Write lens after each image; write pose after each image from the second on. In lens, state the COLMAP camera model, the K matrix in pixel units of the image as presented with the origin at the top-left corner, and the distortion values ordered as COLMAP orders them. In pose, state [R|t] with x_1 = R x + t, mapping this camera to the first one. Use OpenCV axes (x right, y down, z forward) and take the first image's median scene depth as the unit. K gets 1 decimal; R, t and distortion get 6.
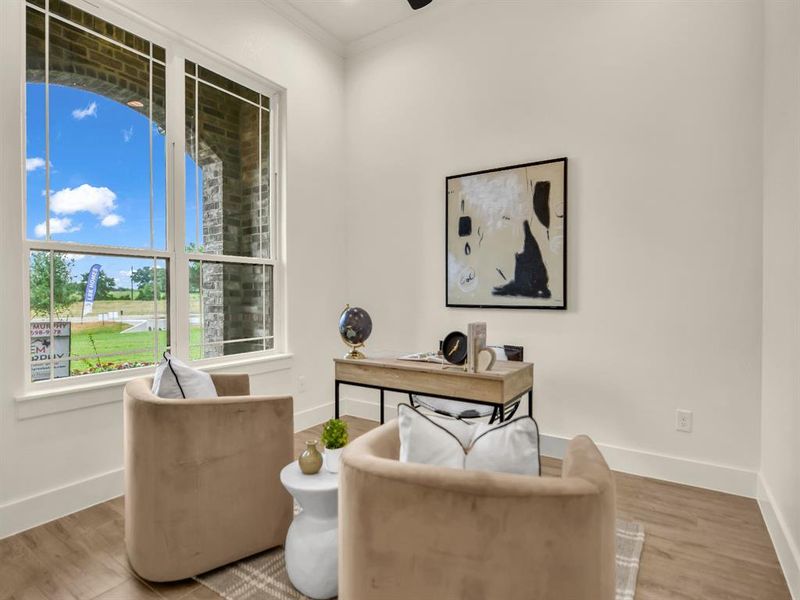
lens RADIAL K [[406.6, 0, 400.0], [0, 406.6, 300.0], [0, 0, 1]] dist [-0.019525, -0.000264]
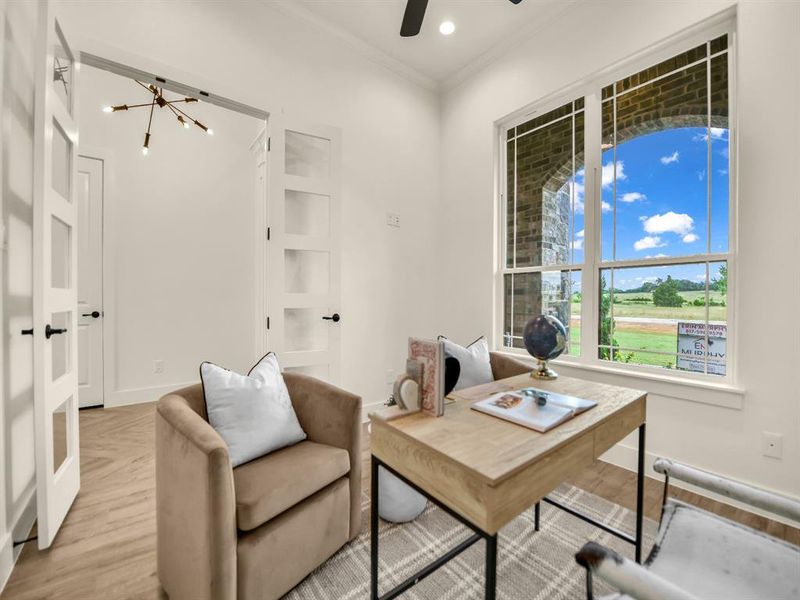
lens RADIAL K [[329.8, 0, 404.2], [0, 329.8, 300.3], [0, 0, 1]] dist [-0.010433, -0.000233]
pose [[-0.305607, 0.009468, -0.952111, 0.376268], [-0.023704, 0.999565, 0.017549, -0.011806], [0.951863, 0.027932, -0.305250, 0.574126]]
